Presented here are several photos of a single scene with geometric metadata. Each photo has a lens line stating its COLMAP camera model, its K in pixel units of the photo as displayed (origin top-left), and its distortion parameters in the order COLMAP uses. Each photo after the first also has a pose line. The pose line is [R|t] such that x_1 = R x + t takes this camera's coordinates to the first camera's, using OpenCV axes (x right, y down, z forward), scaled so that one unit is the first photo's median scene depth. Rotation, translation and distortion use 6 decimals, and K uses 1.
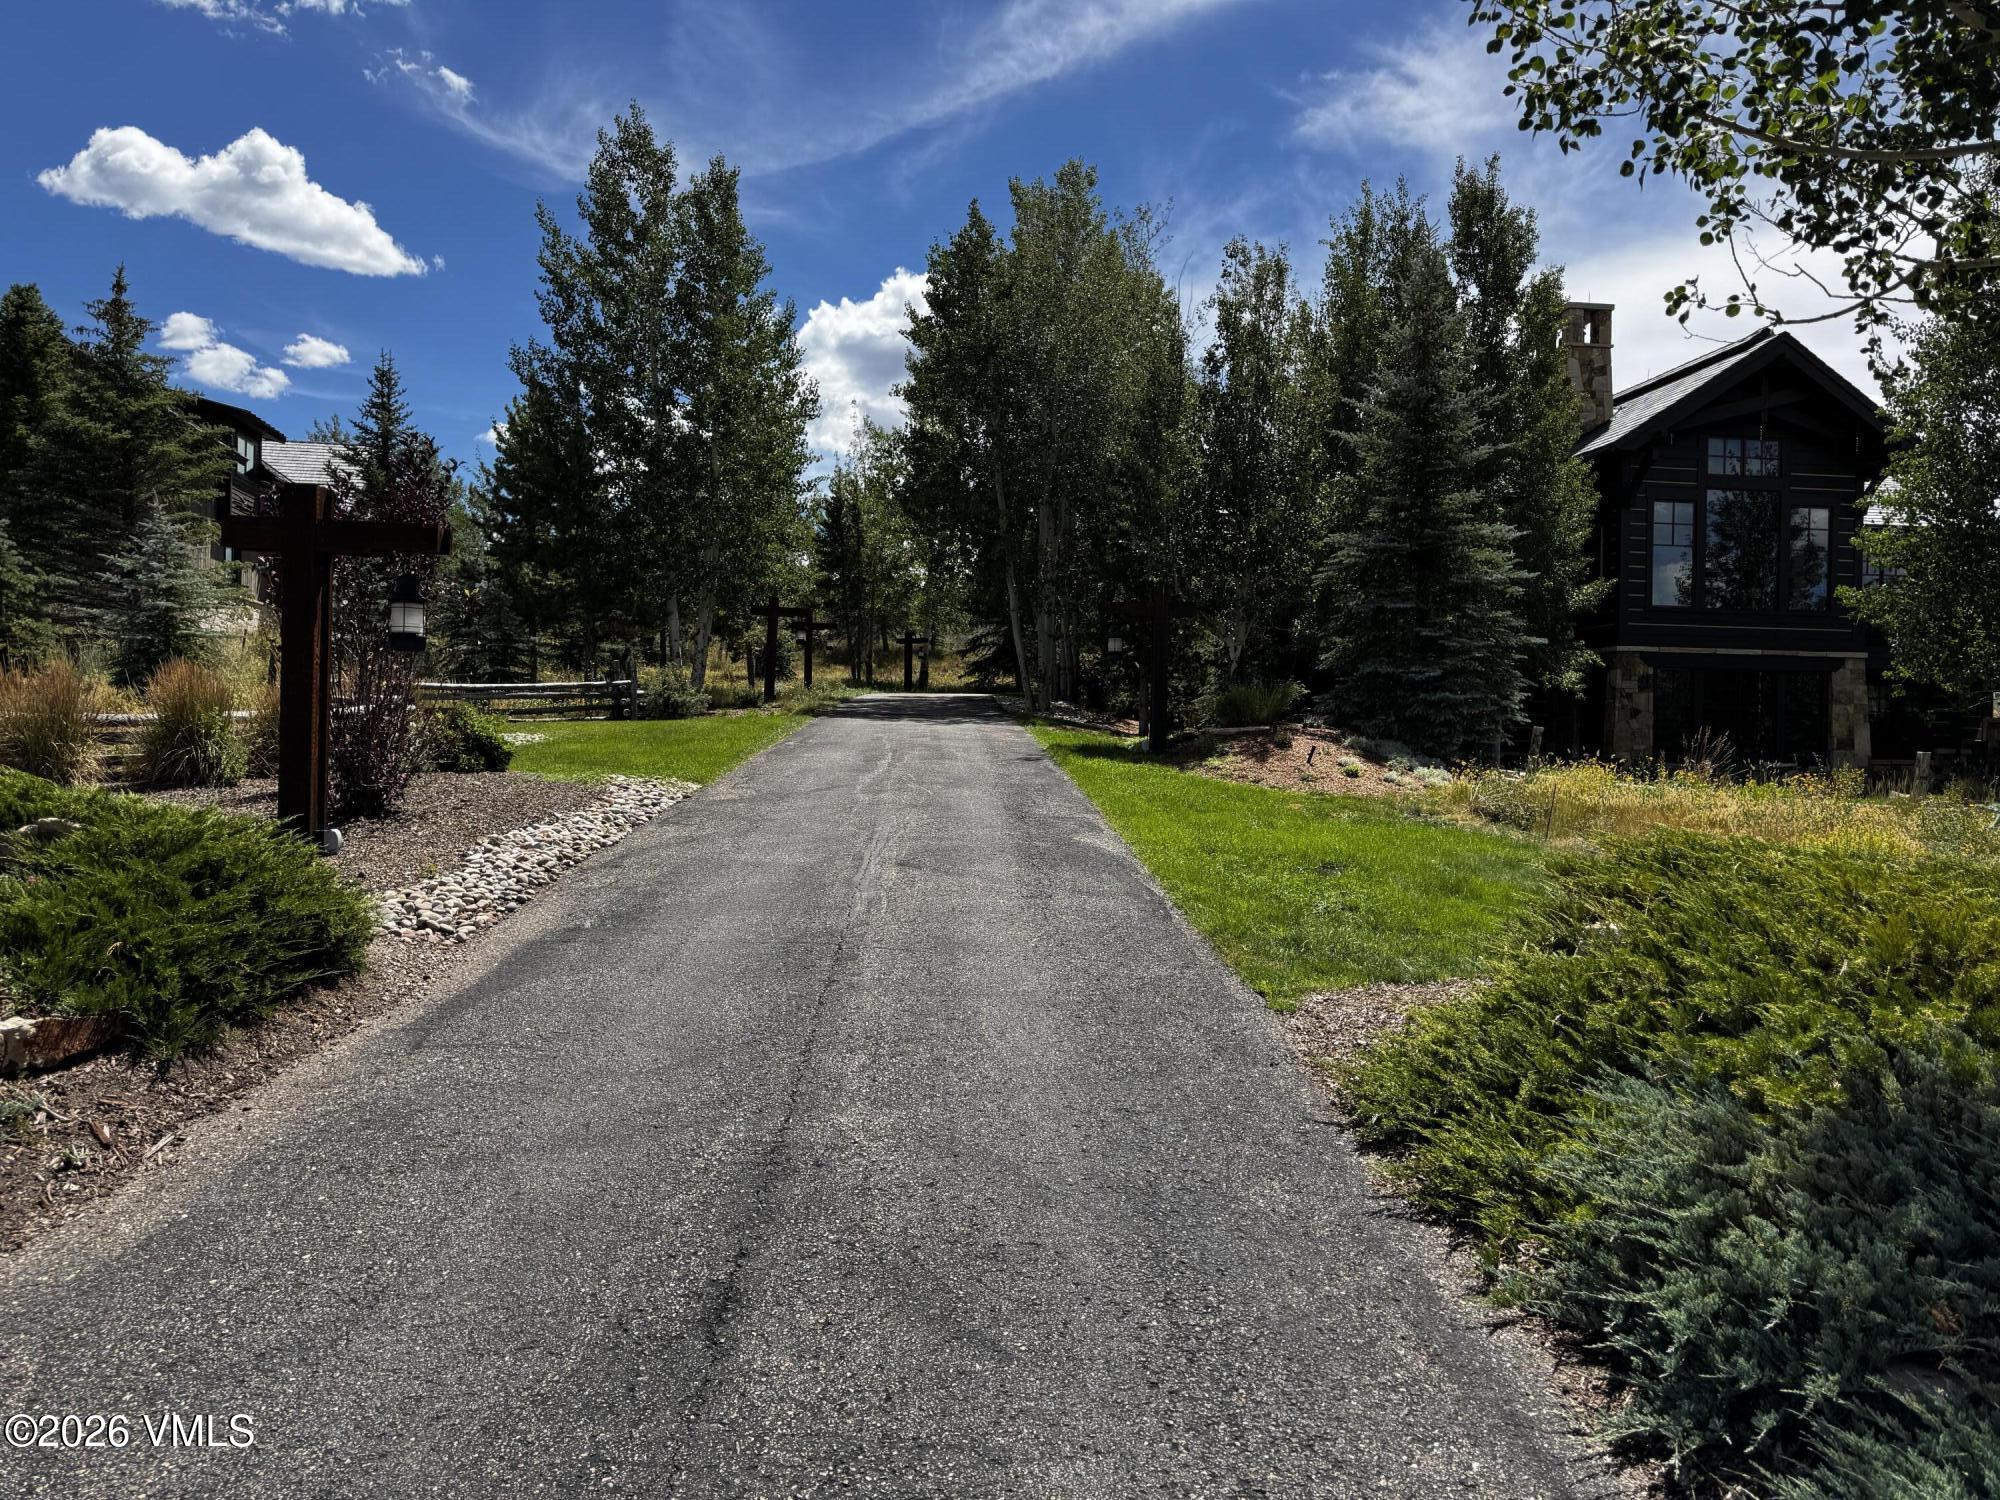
lens RADIAL K [[1386.2, 0, 995.7], [0, 1386.2, 749.3], [0, 0, 1]] dist [-0.002186, -0.005245]
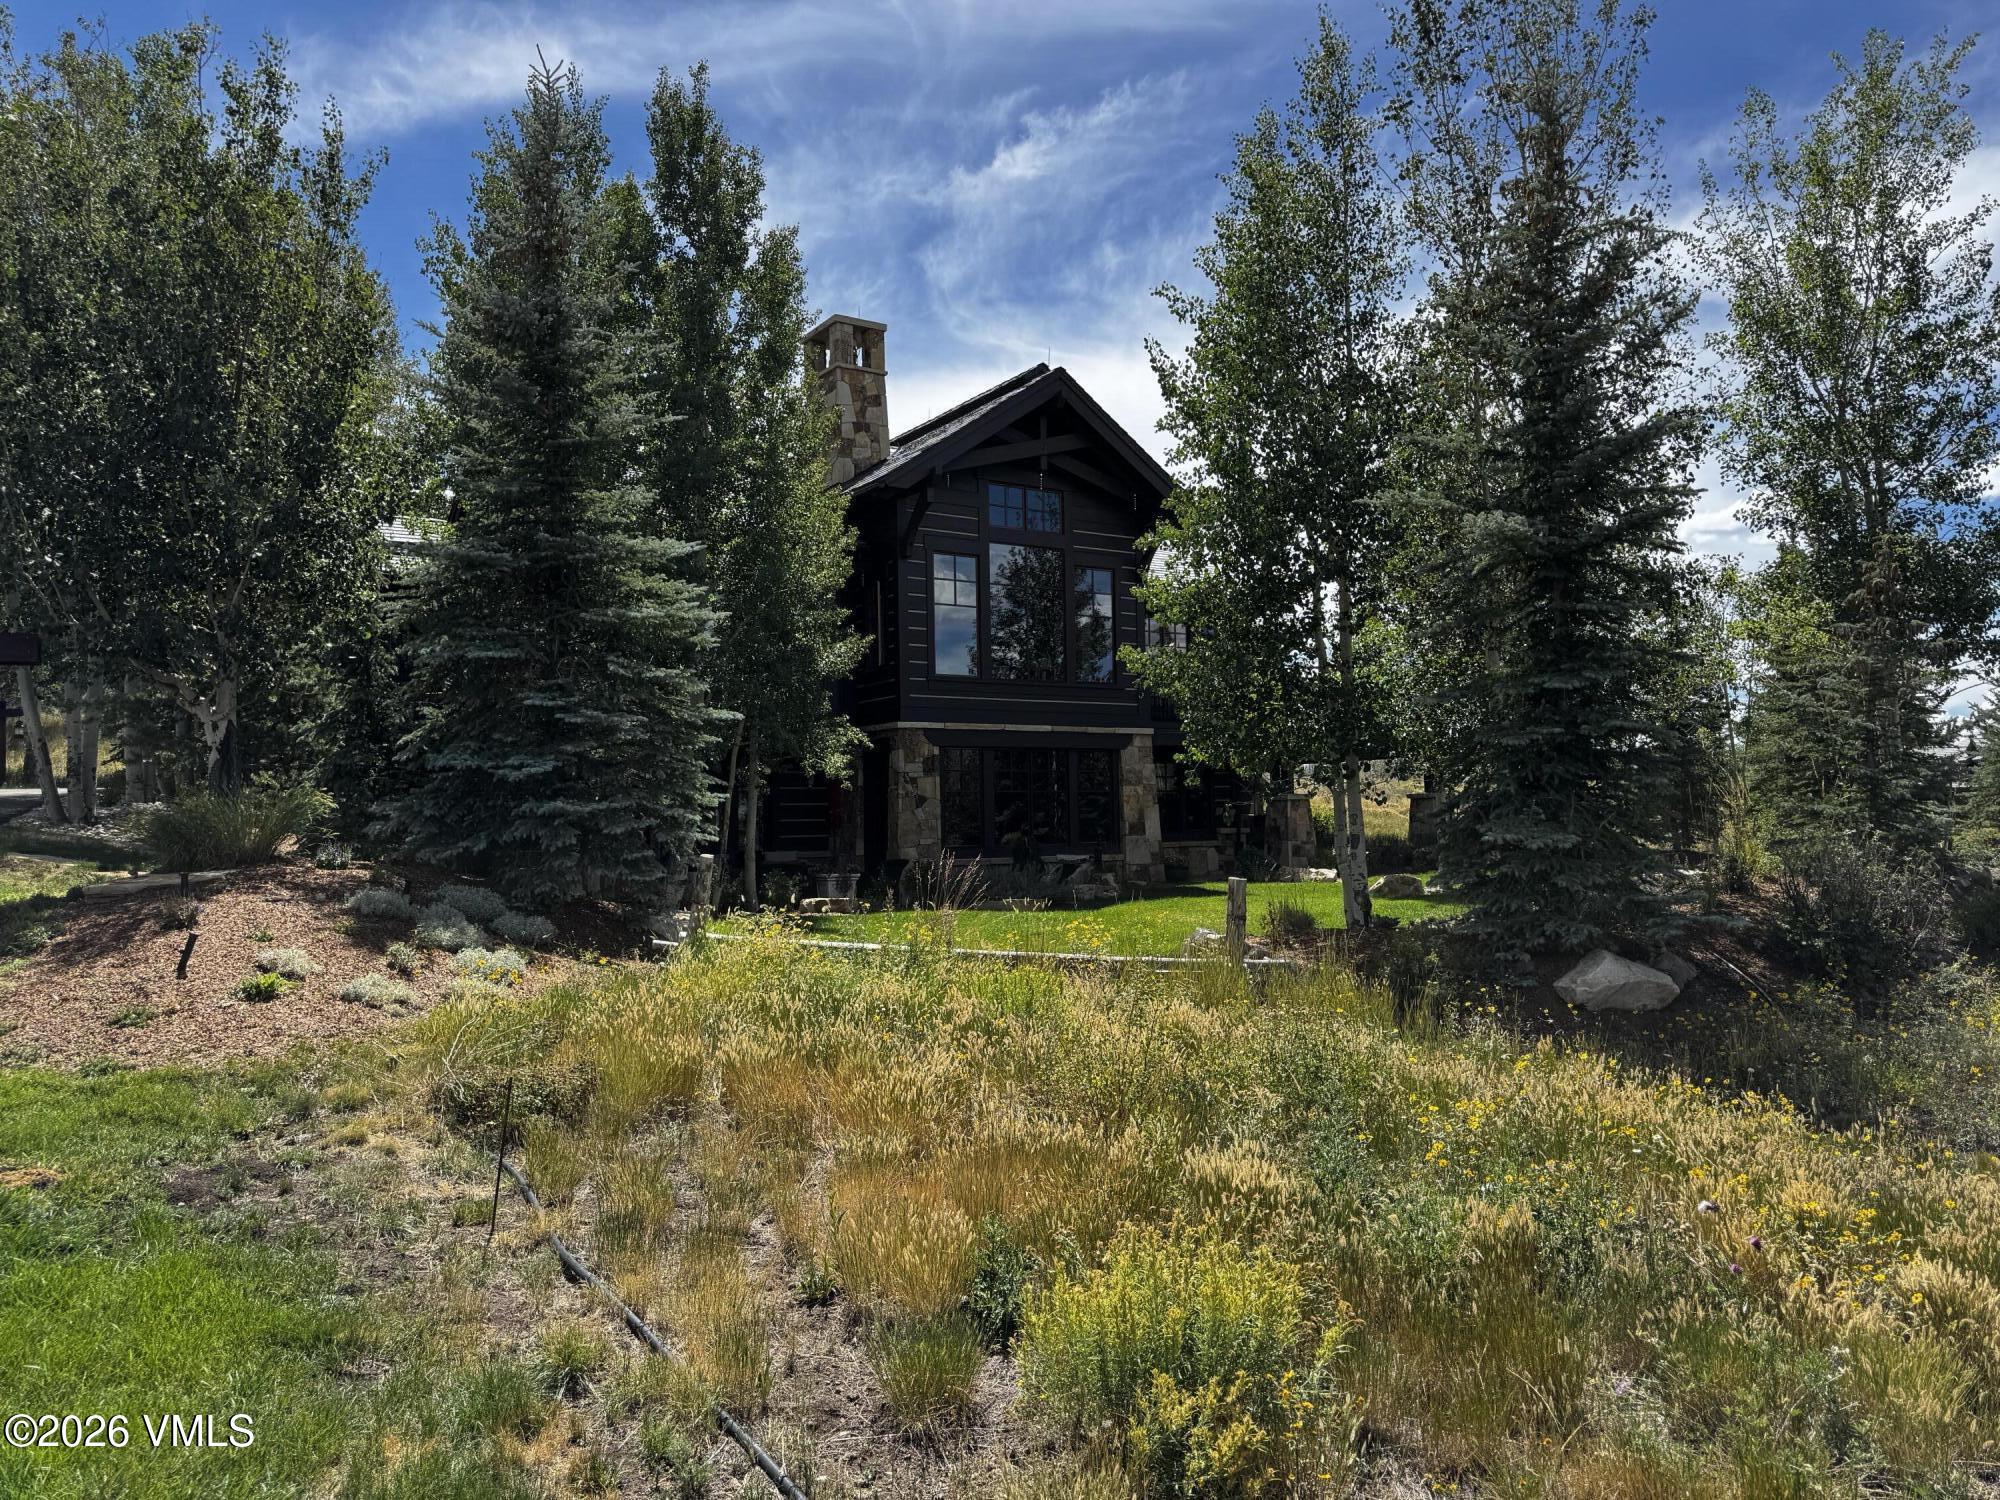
lens RADIAL K [[1386.2, 0, 998.4], [0, 1386.2, 747.6], [0, 0, 1]] dist [-0.002186, -0.005245]
pose [[0.899514, -0.009666, 0.436786, 0.163523], [0.033882, 0.998288, -0.047683, -0.020280], [-0.435577, 0.057690, 0.898301, 0.264653]]
